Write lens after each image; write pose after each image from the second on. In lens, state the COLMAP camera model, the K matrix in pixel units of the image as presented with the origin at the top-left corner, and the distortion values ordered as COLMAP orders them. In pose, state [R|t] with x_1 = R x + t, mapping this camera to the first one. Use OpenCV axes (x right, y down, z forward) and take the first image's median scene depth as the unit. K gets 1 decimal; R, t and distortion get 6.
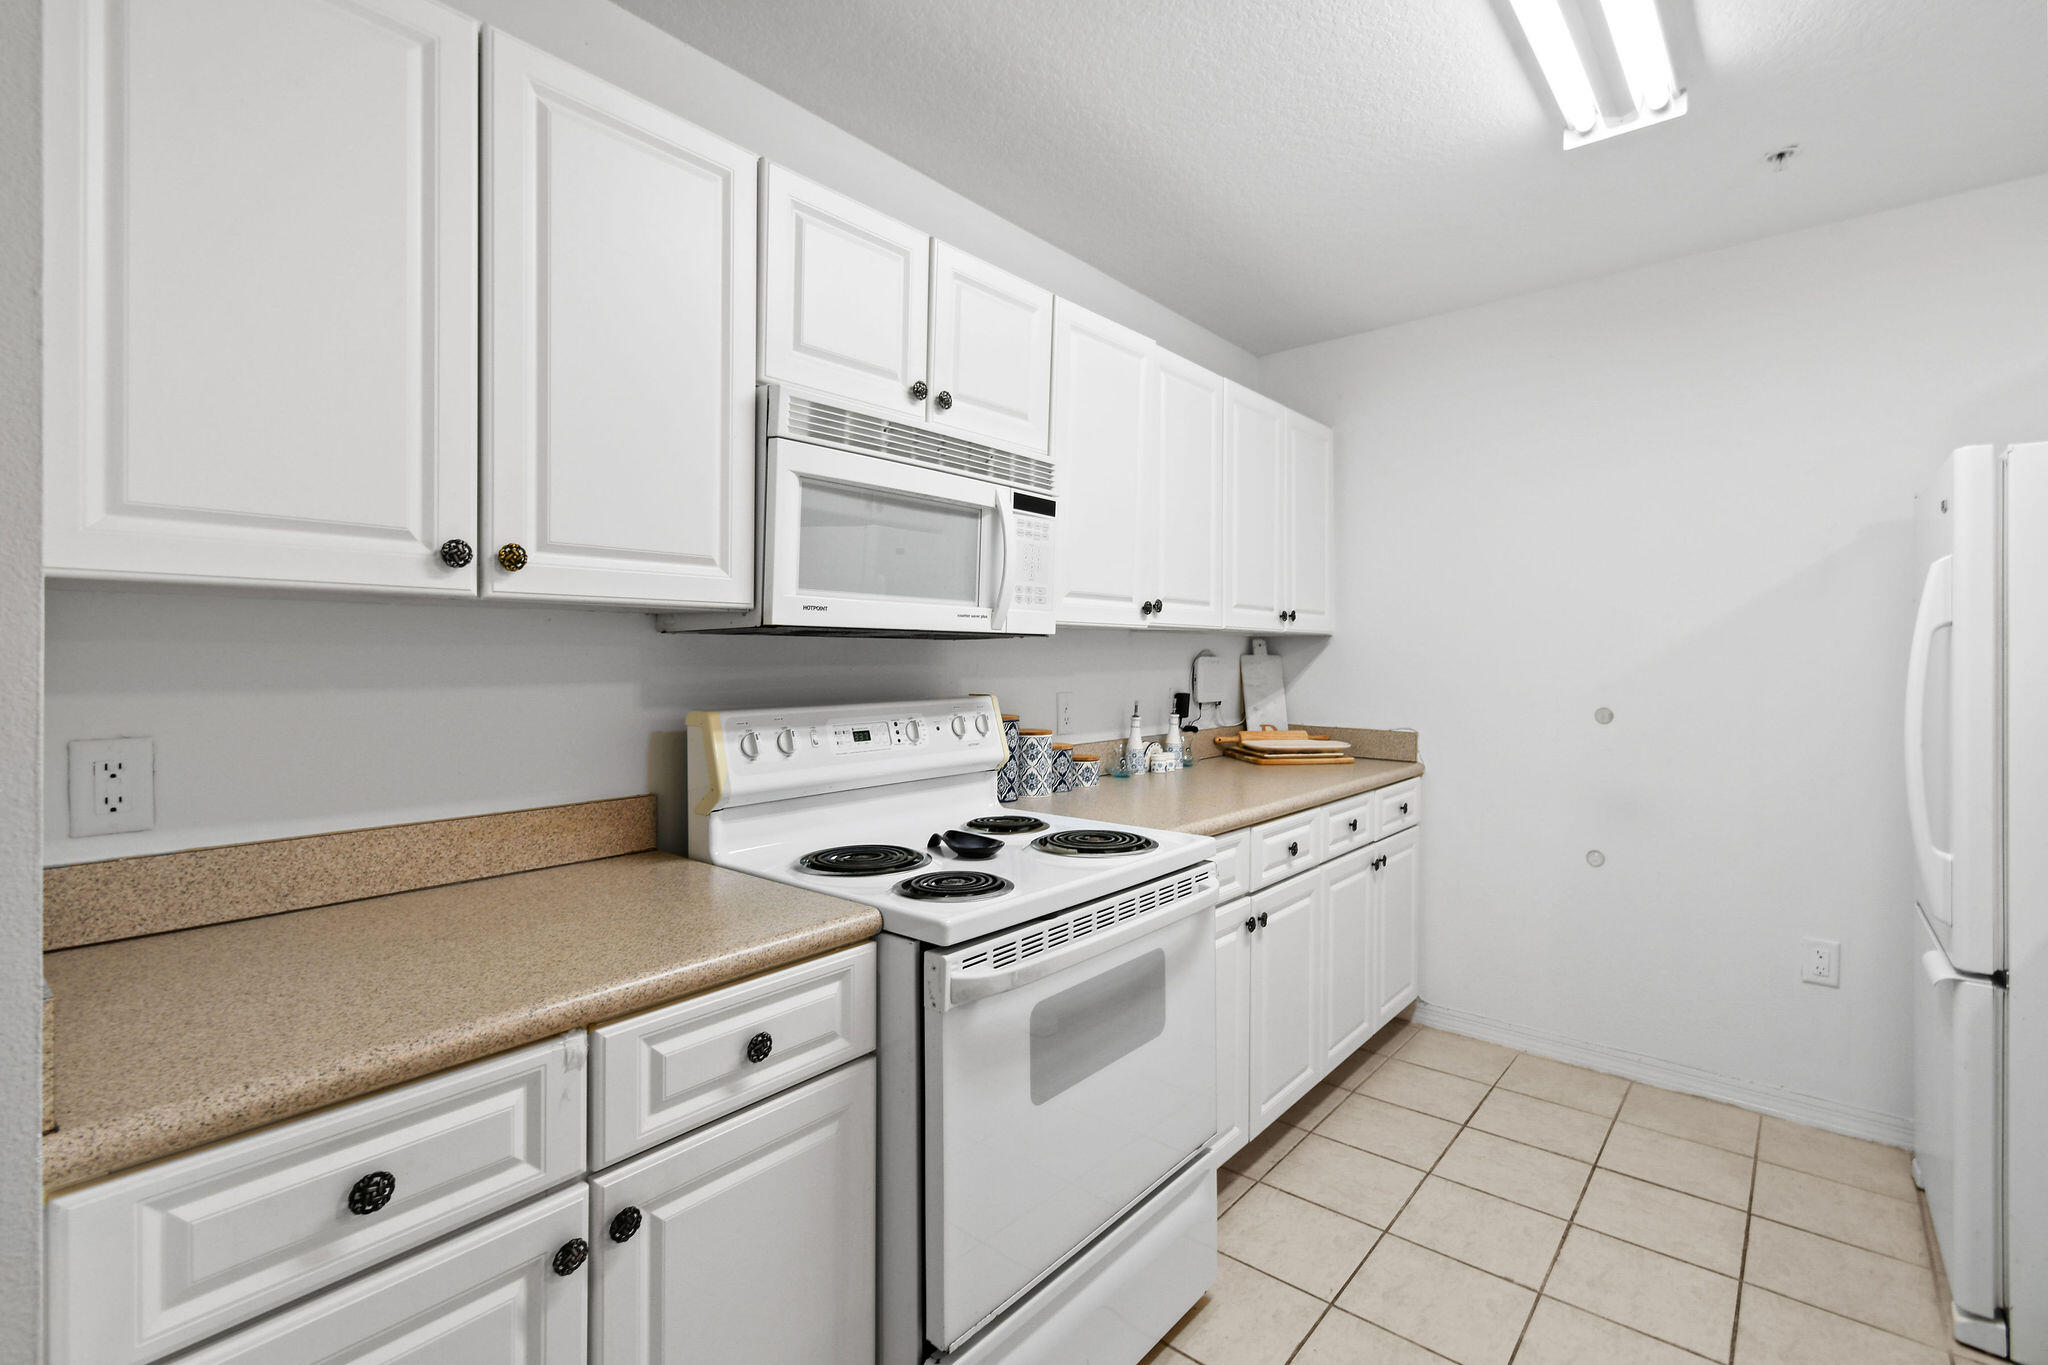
lens RADIAL K [[910.5, 0, 1029.6], [0, 910.5, 667.6], [0, 0, 1]] dist [0.015562, -0.001105]
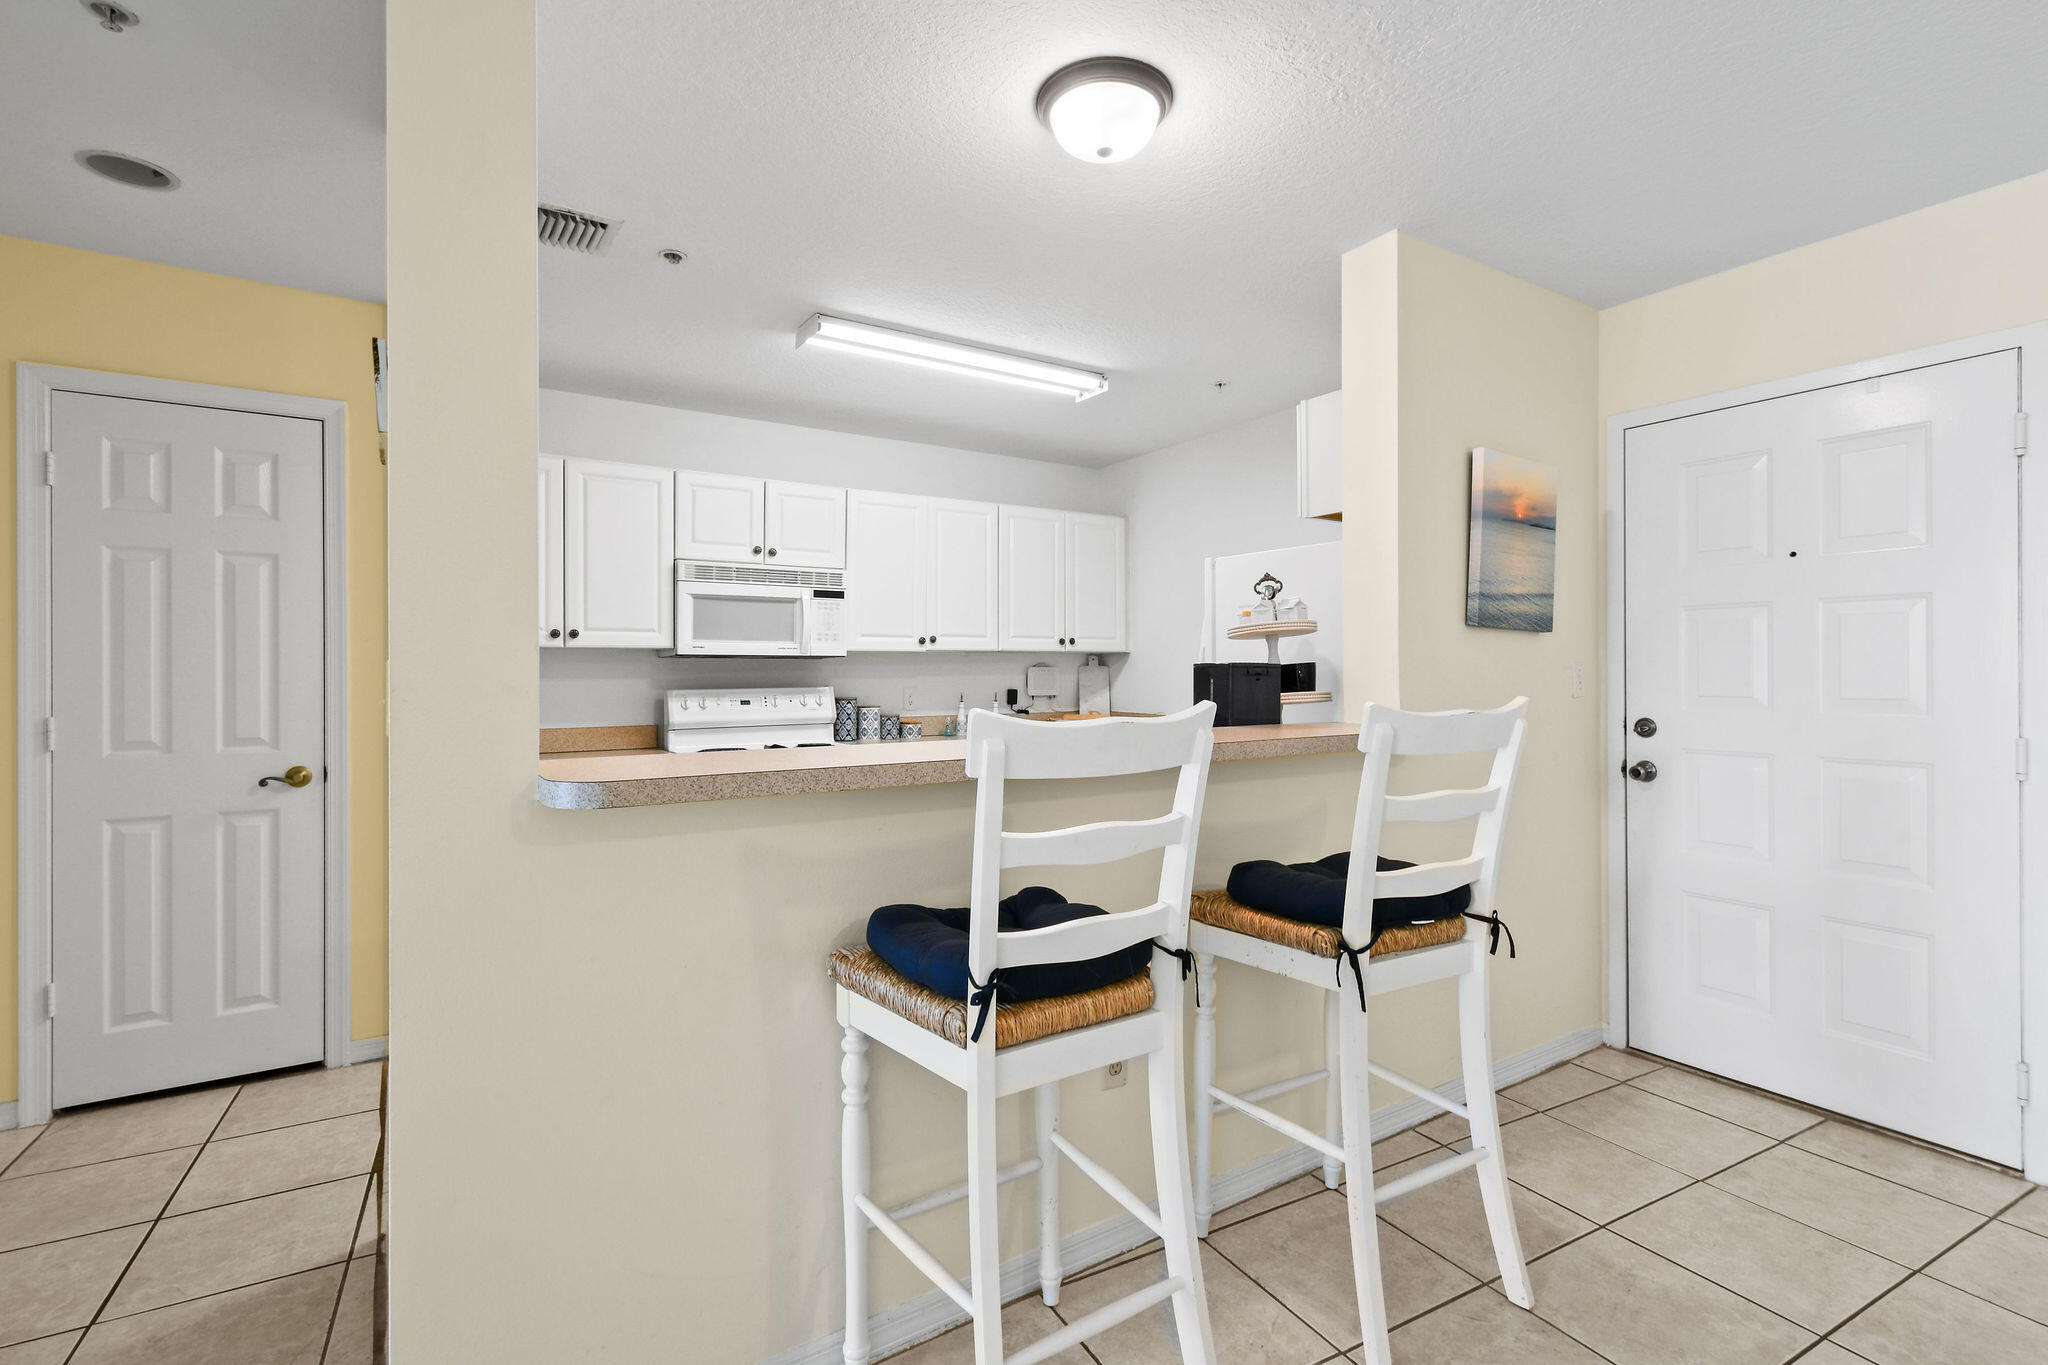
lens RADIAL K [[910.5, 0, 1029.6], [0, 910.5, 667.6], [0, 0, 1]] dist [0.015562, -0.001105]
pose [[0.951109, -0.007001, -0.308775, 1.170108], [0.001683, 0.999846, -0.017485, 0.029263], [0.308850, 0.016110, 0.950974, -0.908300]]
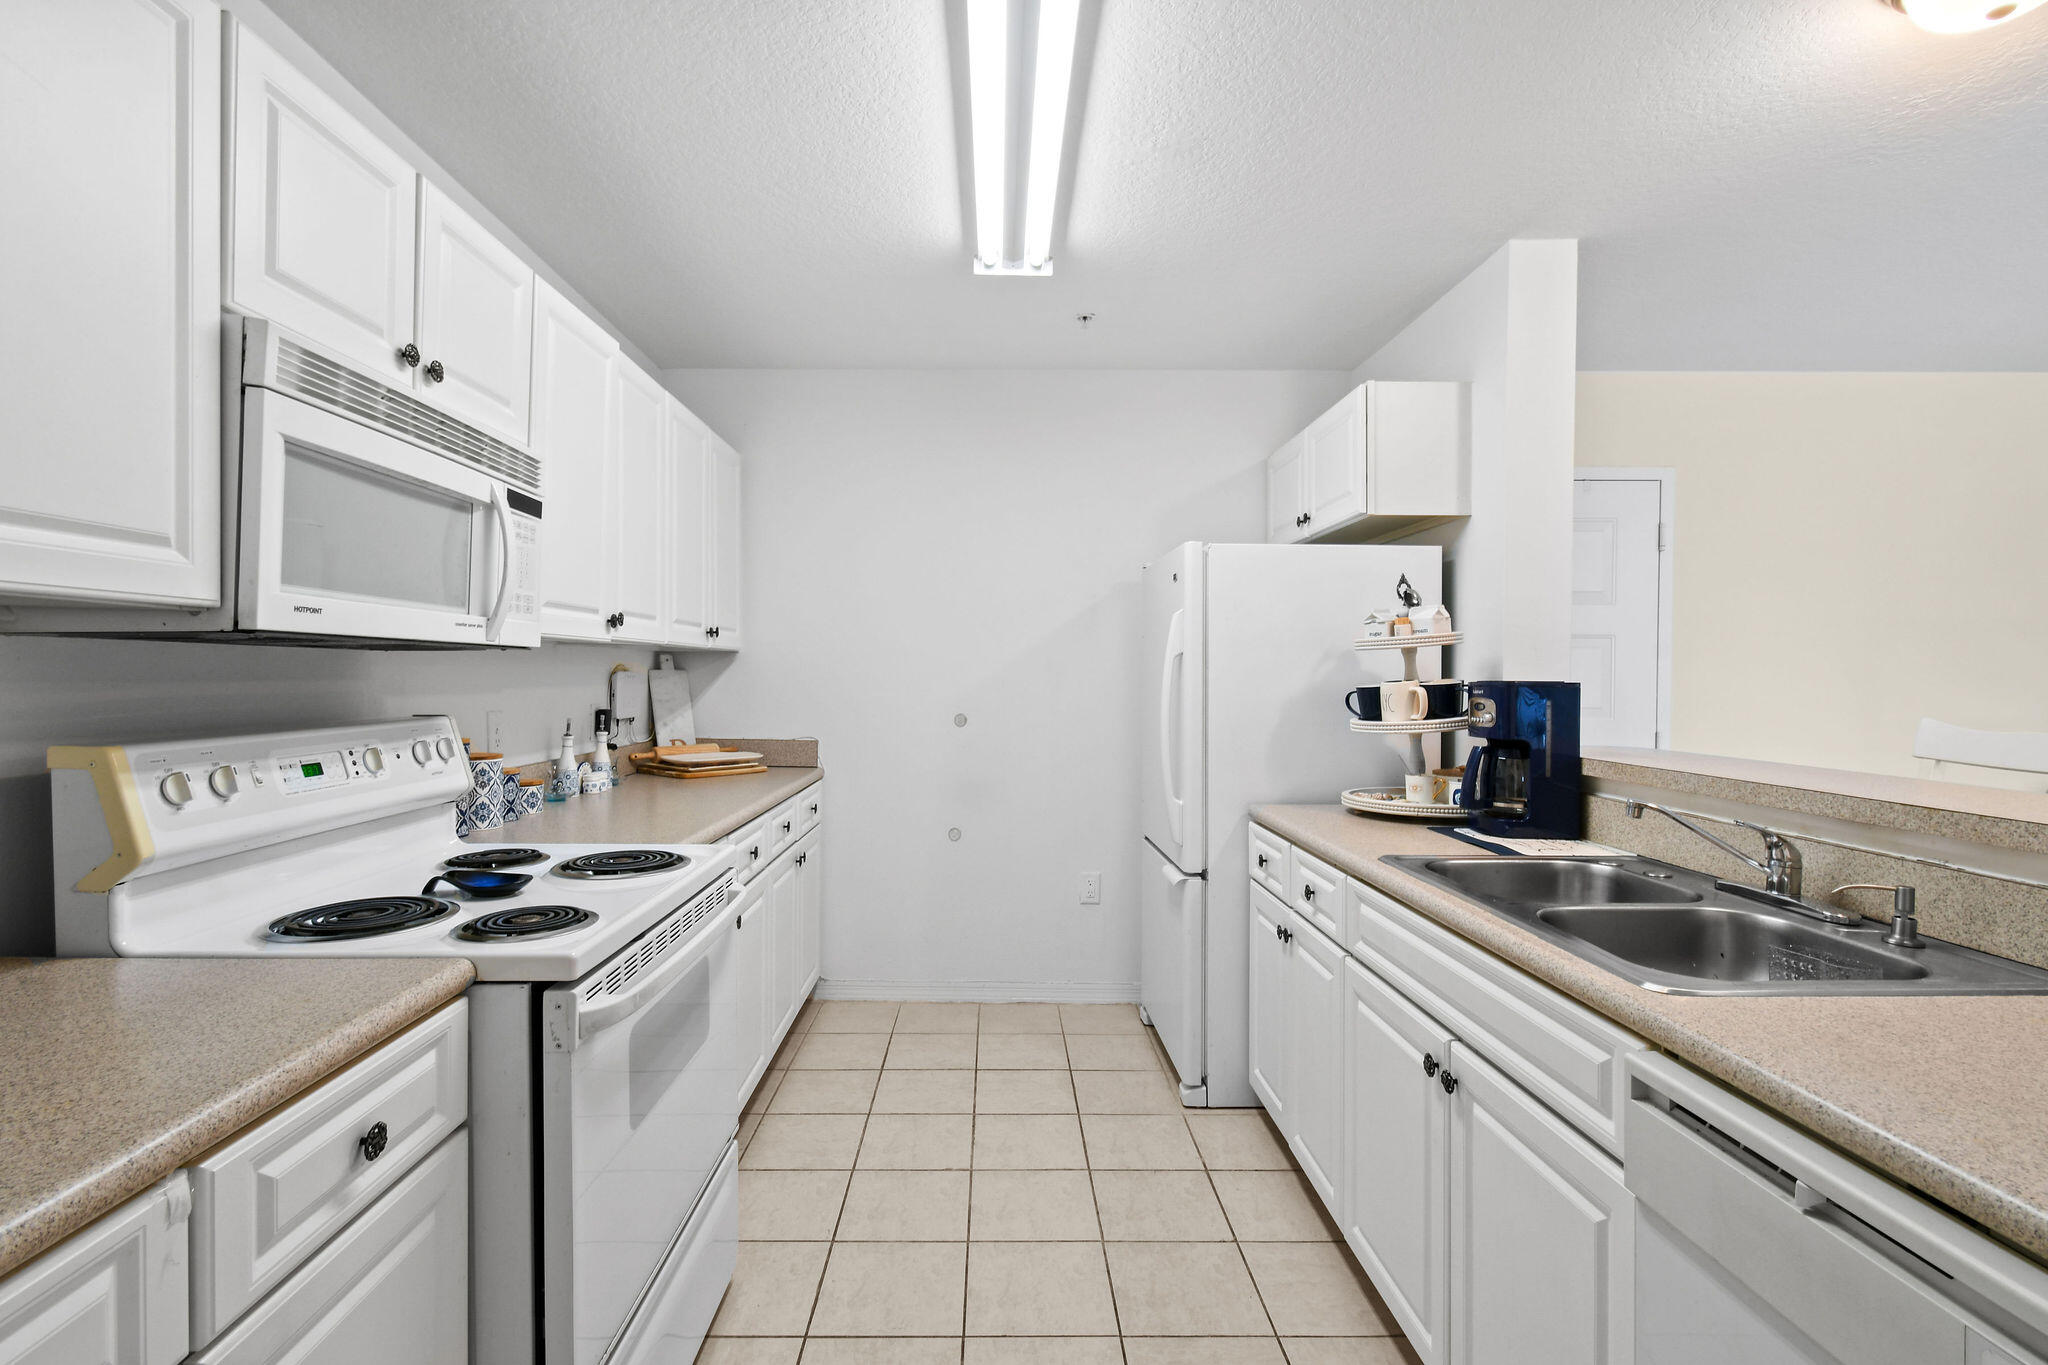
lens RADIAL K [[934.5, 0, 965.4], [0, 934.5, 696.5], [0, 0, 1]] dist [0.020019, -0.000257]
pose [[0.776560, -0.011267, 0.629942, -0.262293], [0.001290, 0.999866, 0.016293, -0.001912], [-0.630042, -0.011839, 0.776471, -0.002496]]
